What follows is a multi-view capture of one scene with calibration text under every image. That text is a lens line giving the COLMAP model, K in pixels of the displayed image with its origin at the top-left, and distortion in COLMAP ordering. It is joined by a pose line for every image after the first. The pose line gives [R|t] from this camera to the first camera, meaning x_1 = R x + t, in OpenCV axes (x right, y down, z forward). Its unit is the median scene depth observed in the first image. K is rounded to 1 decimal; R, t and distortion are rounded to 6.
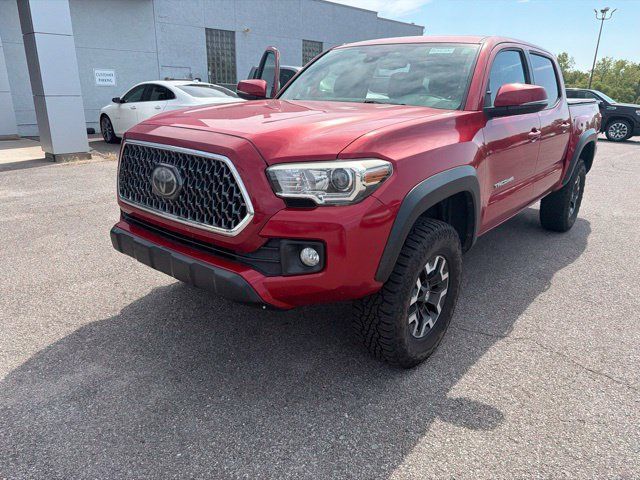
lens RADIAL K [[453.6, 0, 325.8], [0, 453.6, 237.3], [0, 0, 1]] dist [0.025983, -0.033672]
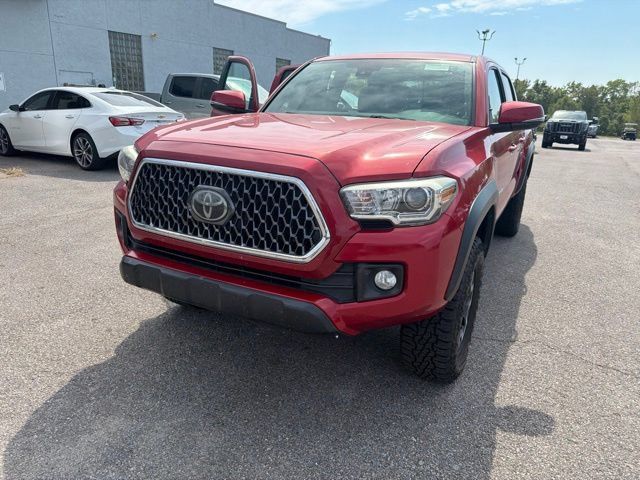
lens RADIAL K [[453.6, 0, 326.5], [0, 453.6, 243.1], [0, 0, 1]] dist [0.025983, -0.033672]
pose [[0.977192, -0.047464, 0.206985, -0.264197], [0.049147, 0.998787, -0.002996, -0.028894], [-0.206592, 0.013101, 0.978340, 0.063064]]
